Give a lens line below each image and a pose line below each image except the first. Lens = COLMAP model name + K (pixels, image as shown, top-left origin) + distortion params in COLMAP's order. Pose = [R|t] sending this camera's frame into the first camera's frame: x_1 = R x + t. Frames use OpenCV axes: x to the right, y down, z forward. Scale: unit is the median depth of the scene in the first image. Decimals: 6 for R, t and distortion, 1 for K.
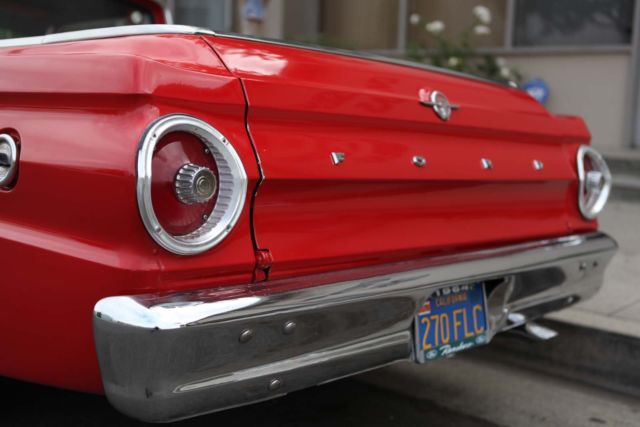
lens RADIAL K [[820.0, 0, 320.0], [0, 820.0, 213.5], [0, 0, 1]] dist [-0.009893, -0.014551]
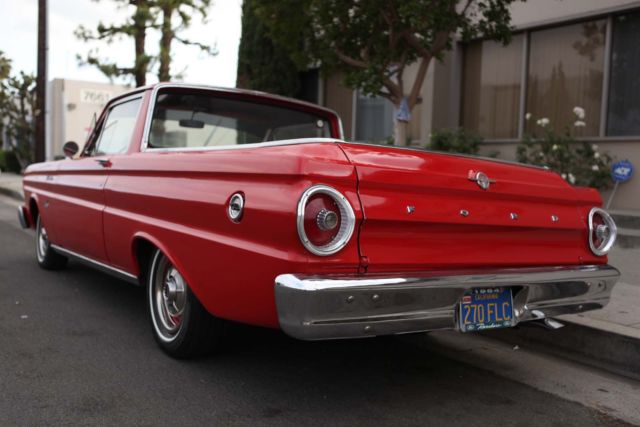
lens RADIAL K [[642.4, 0, 320.0], [0, 642.4, 213.5], [0, 0, 1]] dist [-0.059111, 0.098638]
pose [[0.970729, 0.019244, -0.239404, 0.142300], [-0.037172, 0.996812, -0.070600, 0.041393], [0.237282, 0.077433, 0.968350, -0.357344]]
